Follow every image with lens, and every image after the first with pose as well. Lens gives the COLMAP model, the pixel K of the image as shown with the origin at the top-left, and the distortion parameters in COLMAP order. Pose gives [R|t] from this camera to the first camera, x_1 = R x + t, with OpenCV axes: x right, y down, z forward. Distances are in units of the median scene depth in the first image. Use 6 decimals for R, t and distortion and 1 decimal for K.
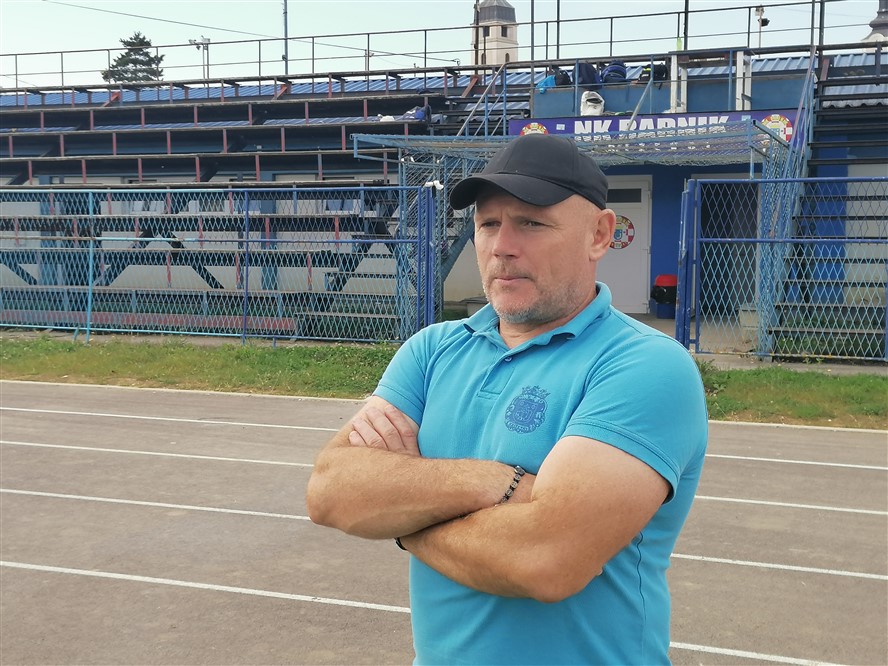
lens RADIAL K [[1324.0, 0, 444.0], [0, 1324.0, 333.0], [0, 0, 1]] dist [0.050171, 0.034323]
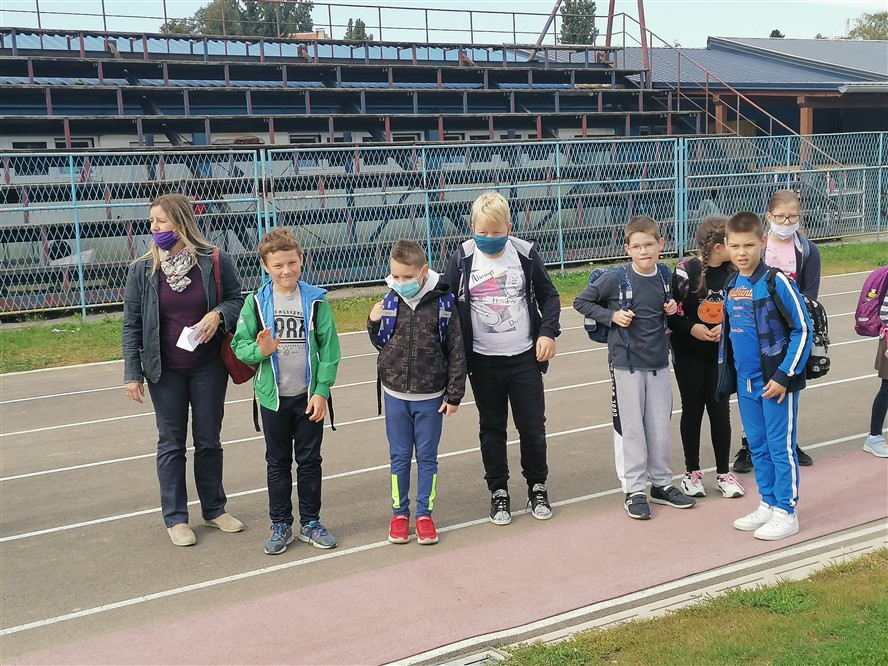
lens RADIAL K [[1263.5, 0, 444.0], [0, 1263.5, 333.0], [0, 0, 1]] dist [0.059540, 0.045615]
pose [[0.551791, -0.122272, 0.824971, -0.410248], [0.108102, 0.991335, 0.074625, -0.012363], [-0.826947, 0.048003, 0.560227, 0.160963]]
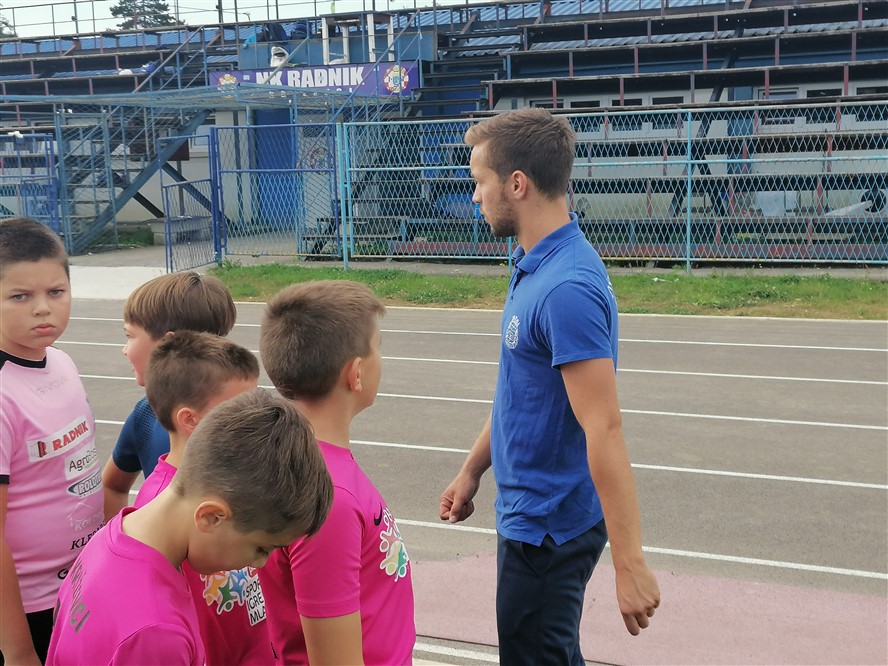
lens RADIAL K [[1231.0, 0, 444.0], [0, 1231.0, 333.0], [0, 0, 1]] dist [0.118085, -0.106292]
pose [[0.998834, -0.017259, -0.045091, 0.325585], [0.020039, 0.997879, 0.061941, 0.011238], [0.043926, -0.062773, 0.997061, -0.140160]]
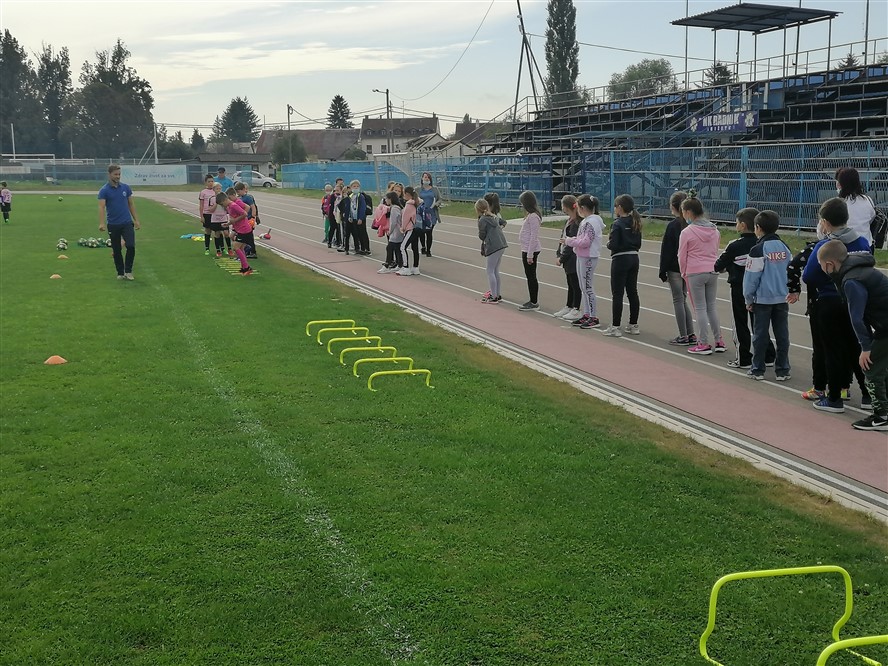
lens RADIAL K [[1258.7, 0, 444.0], [0, 1258.7, 333.0], [0, 0, 1]] dist [0.123125, -0.018701]
pose [[0.621885, 0.100240, -0.776667, 1.595204], [-0.060561, 0.994960, 0.079923, 0.054076], [0.780764, -0.002667, 0.624821, -0.664188]]
